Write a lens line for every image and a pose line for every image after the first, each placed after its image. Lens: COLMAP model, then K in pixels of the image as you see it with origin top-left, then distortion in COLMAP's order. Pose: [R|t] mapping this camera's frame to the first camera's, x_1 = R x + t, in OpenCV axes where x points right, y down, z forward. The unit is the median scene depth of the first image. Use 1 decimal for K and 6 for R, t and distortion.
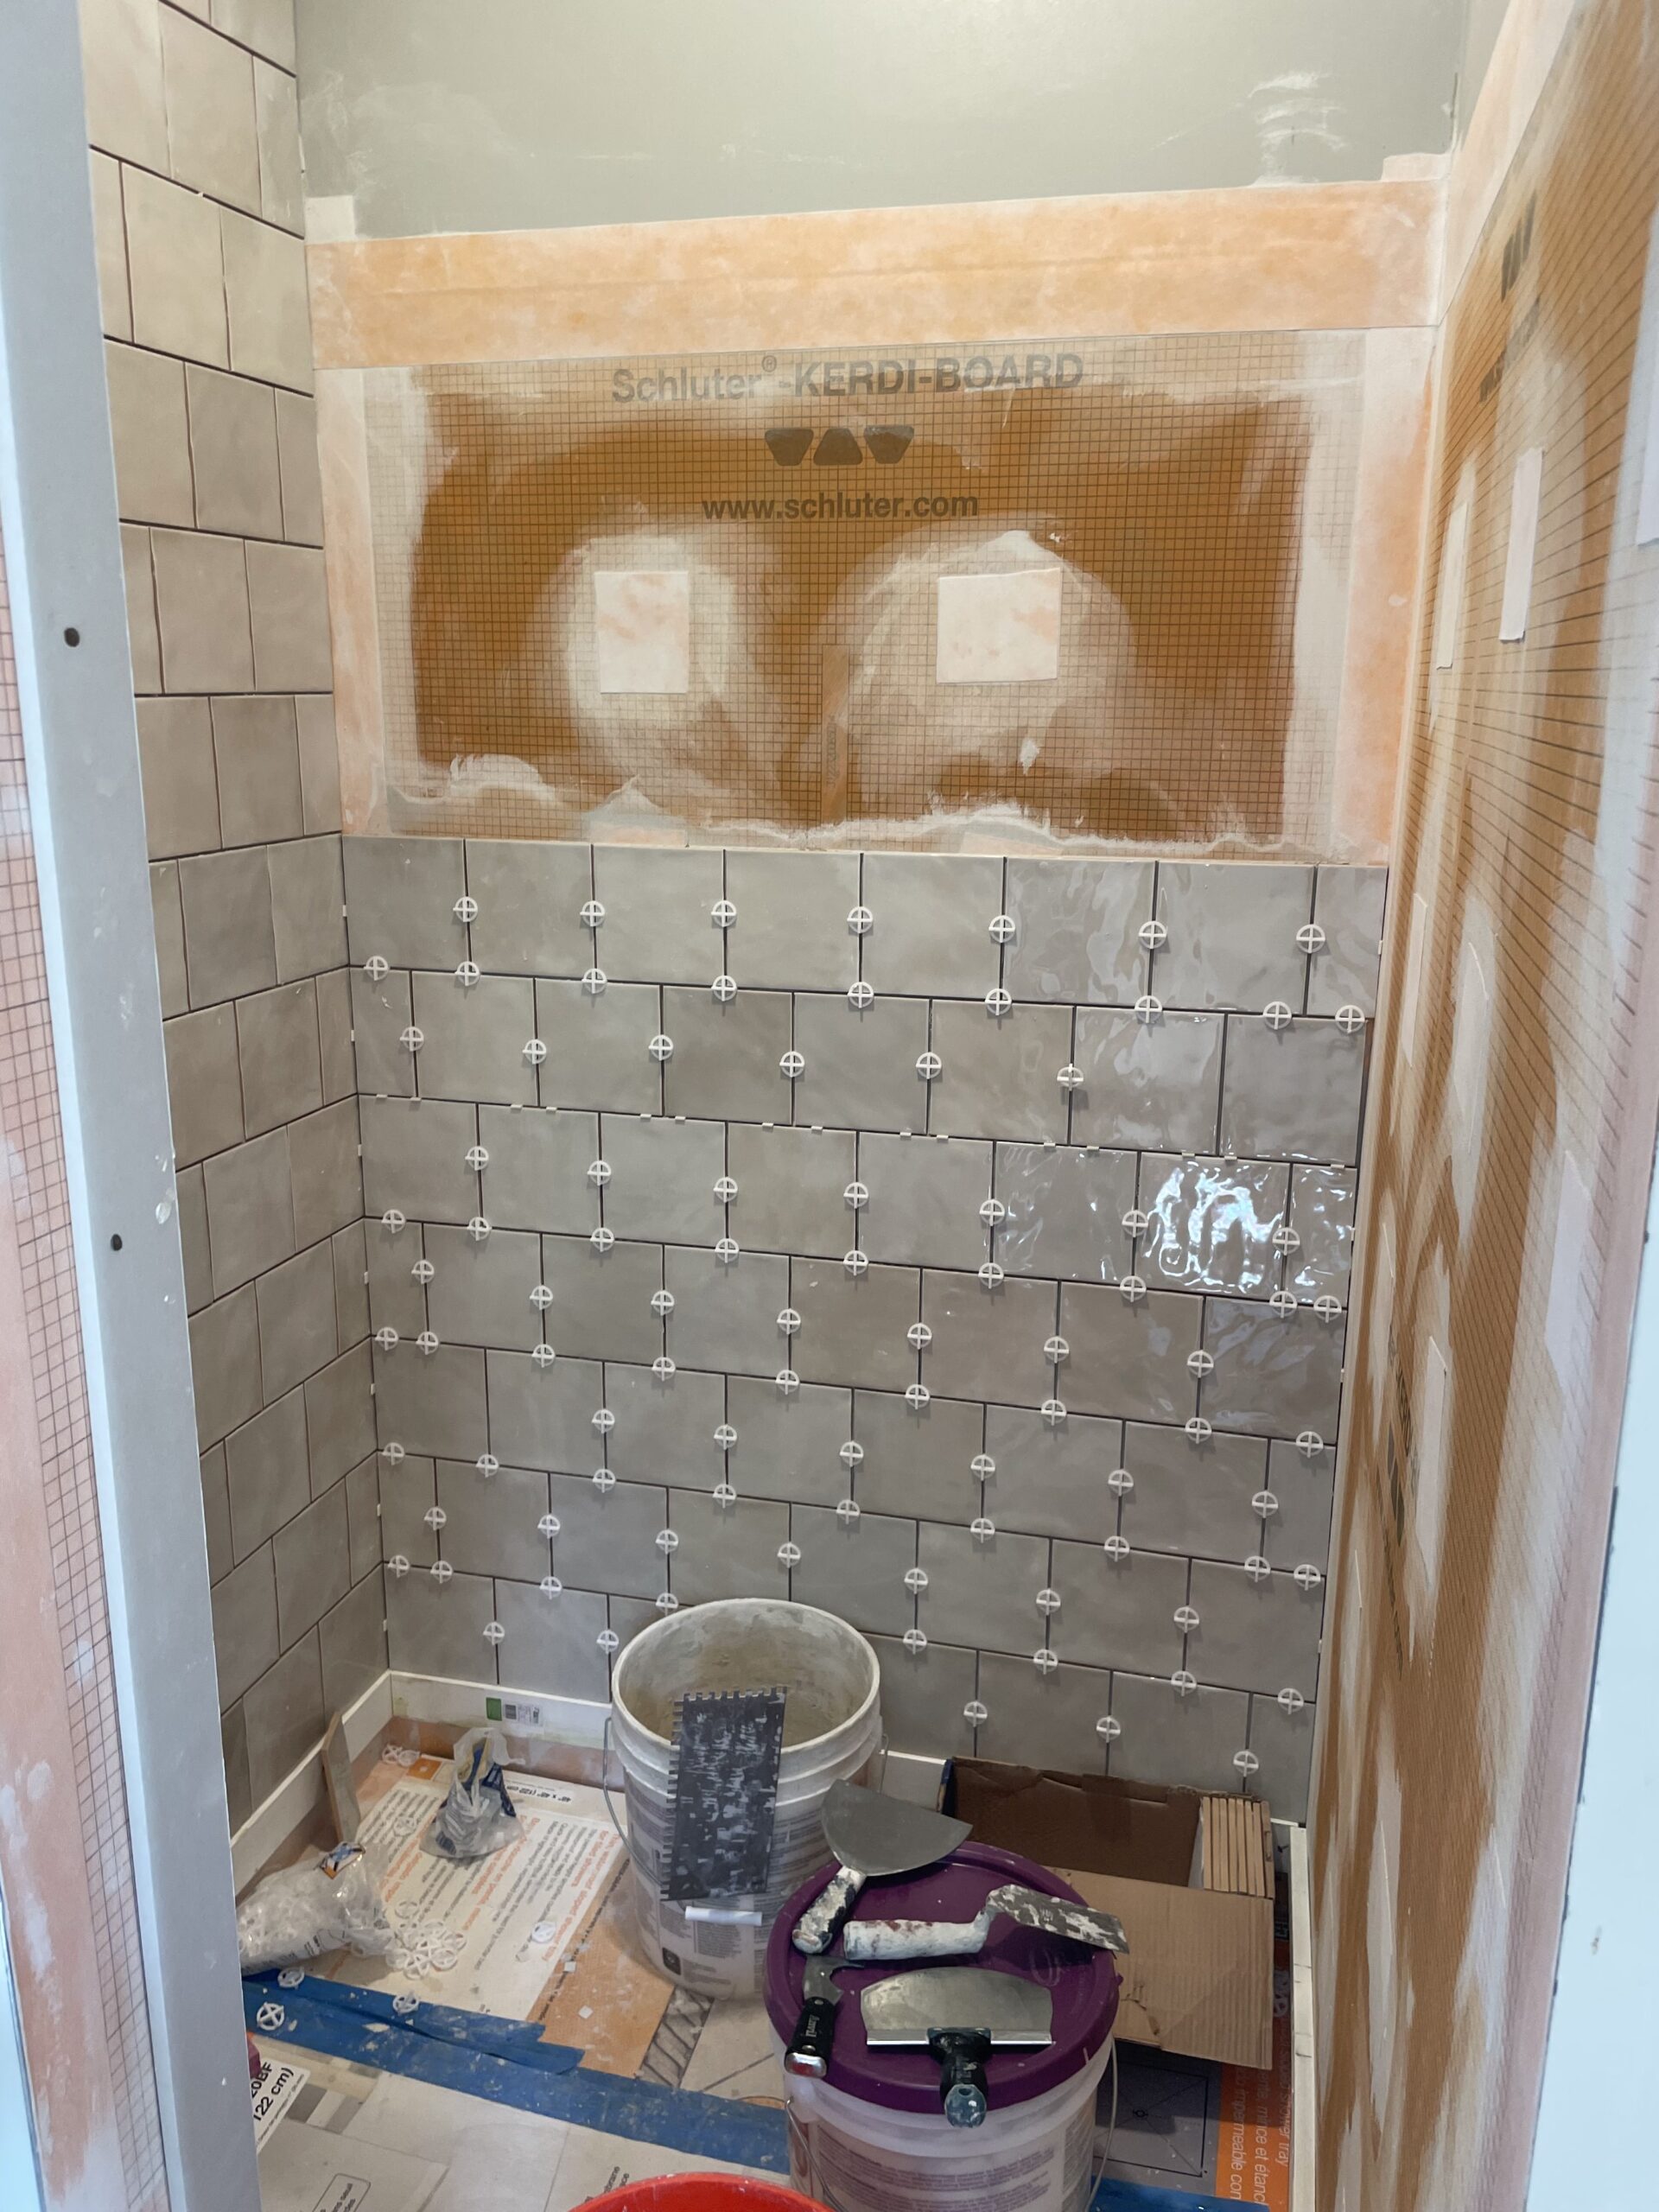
lens RADIAL K [[1695.7, 0, 816.5], [0, 1695.7, 1095.0], [0, 0, 1]] dist [0.088199, -0.112635]
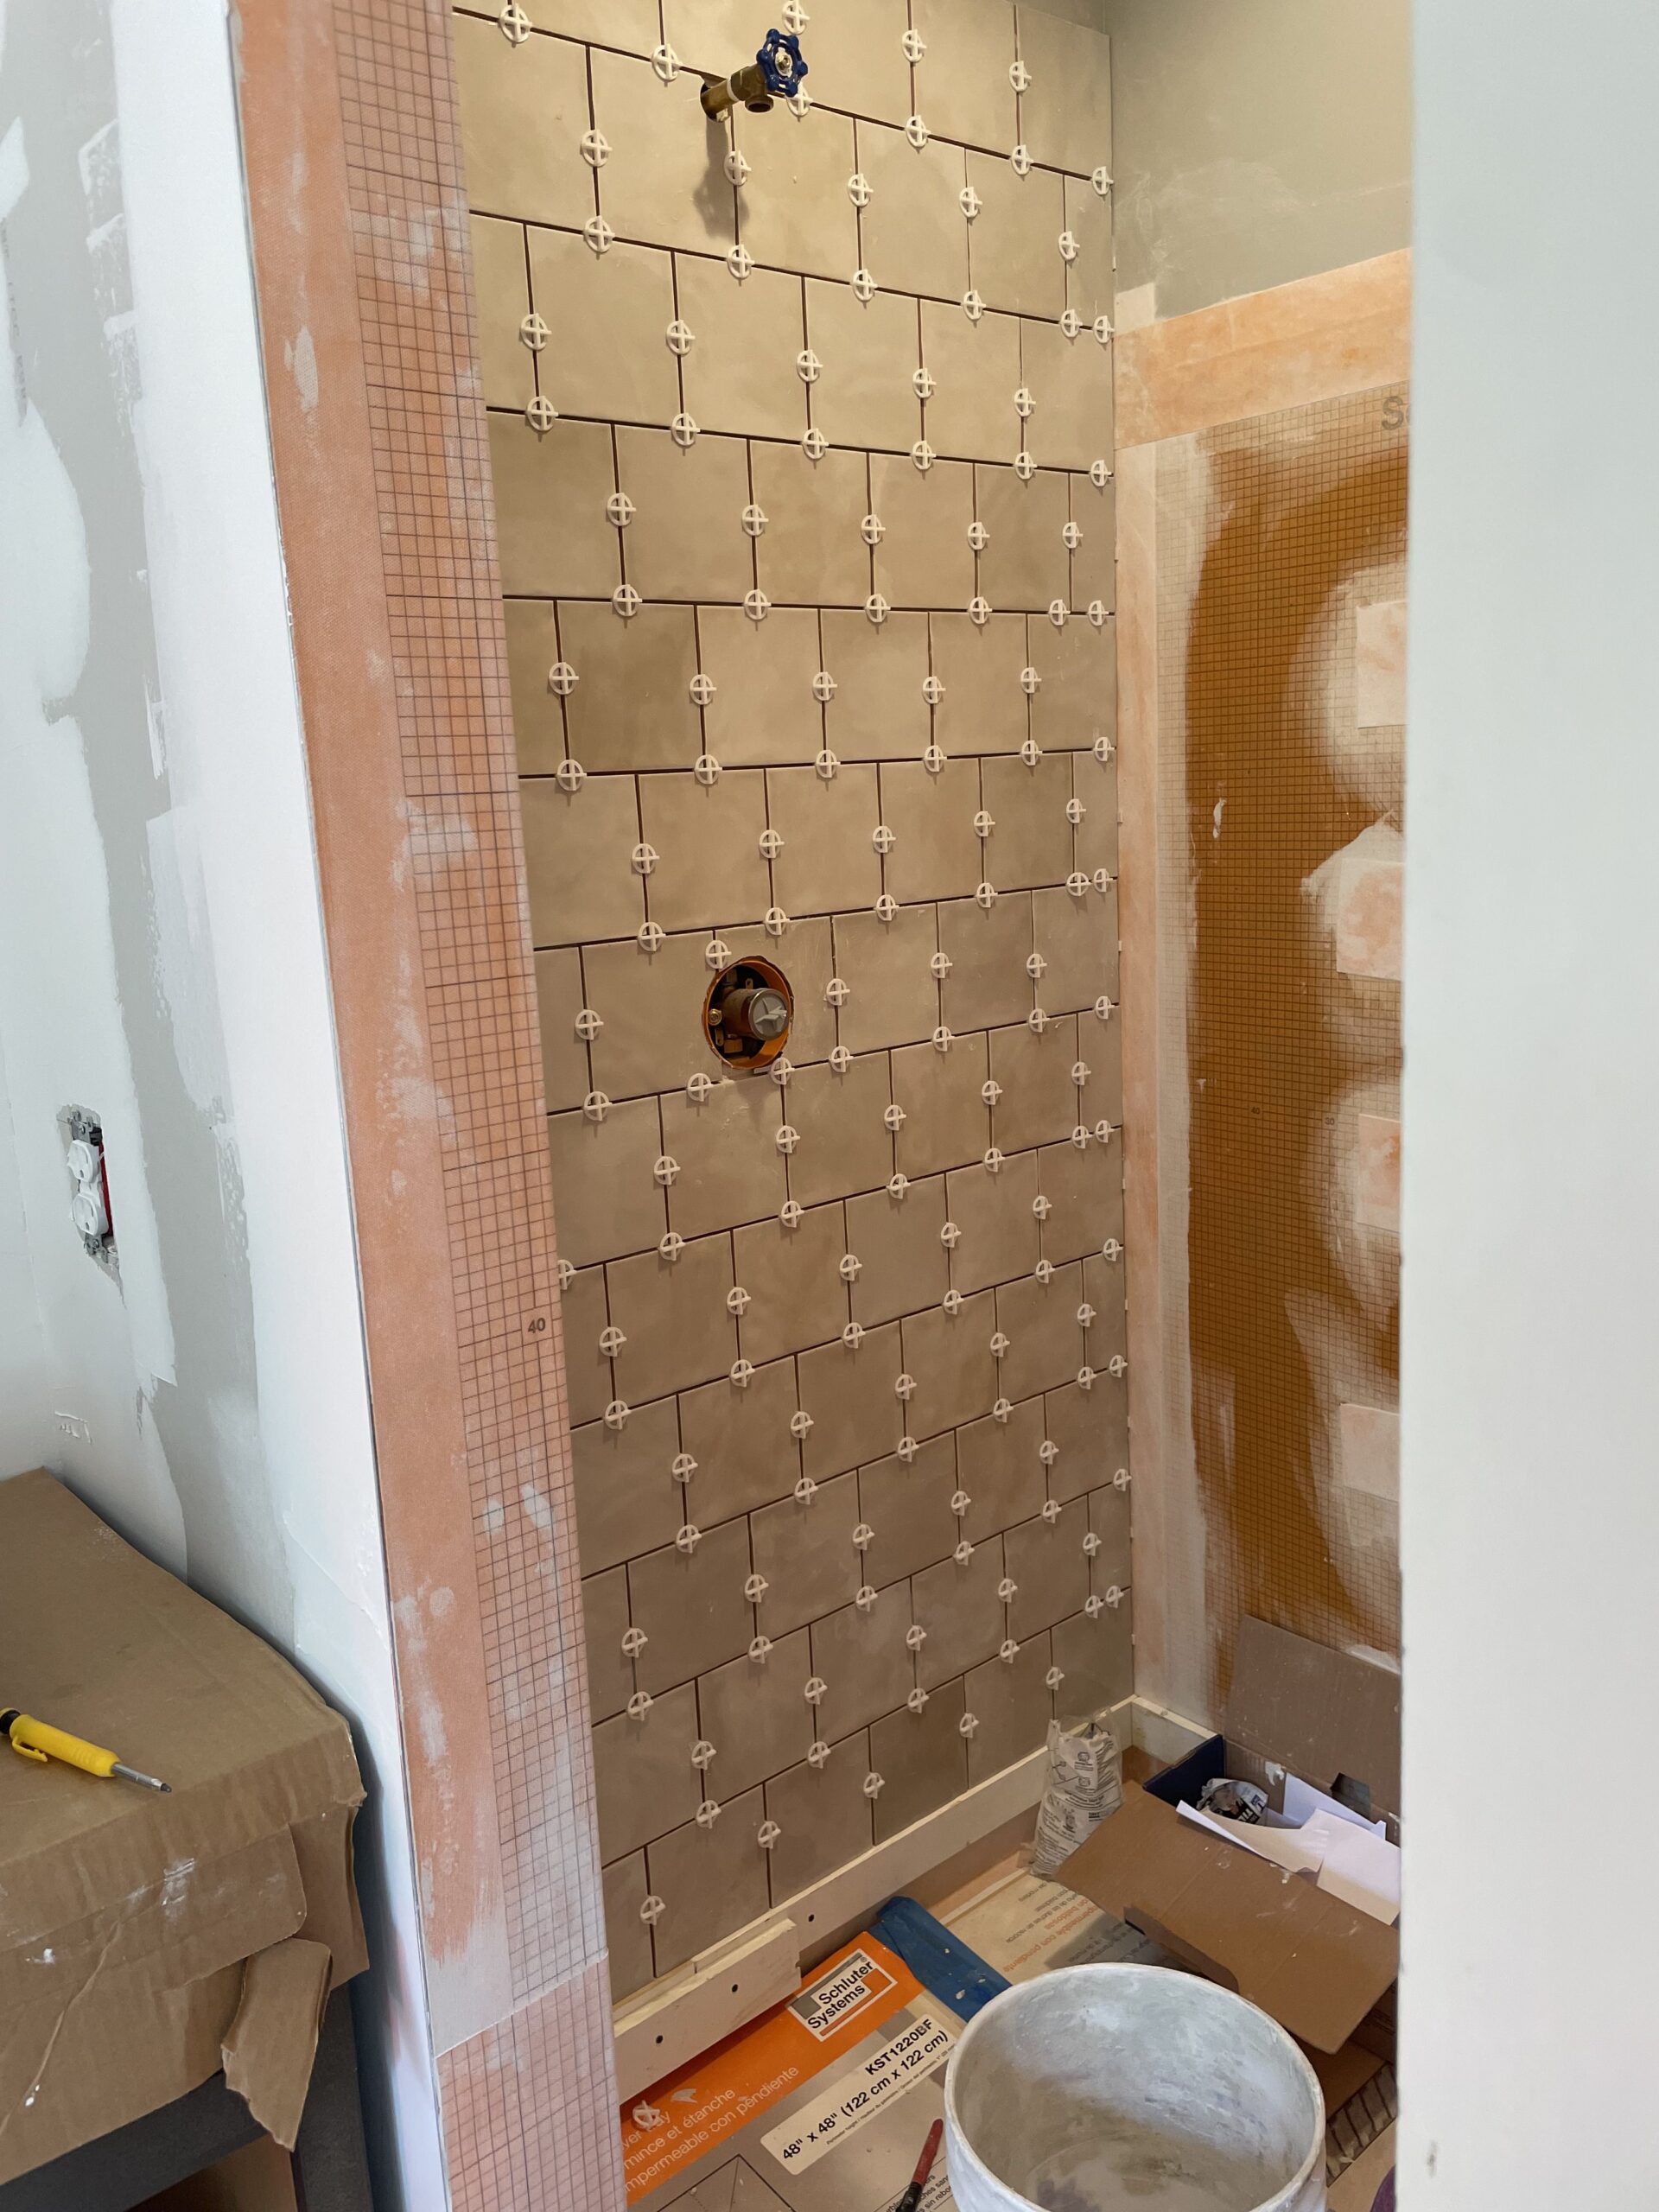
lens RADIAL K [[1701.8, 0, 822.9], [0, 1701.8, 1071.1], [0, 0, 1]] dist [0.098856, -0.140538]
pose [[0.821139, 0.049273, -0.568597, 0.191891], [-0.080101, 0.996355, -0.029338, 0.011154], [0.565079, 0.069636, 0.822093, 0.040865]]
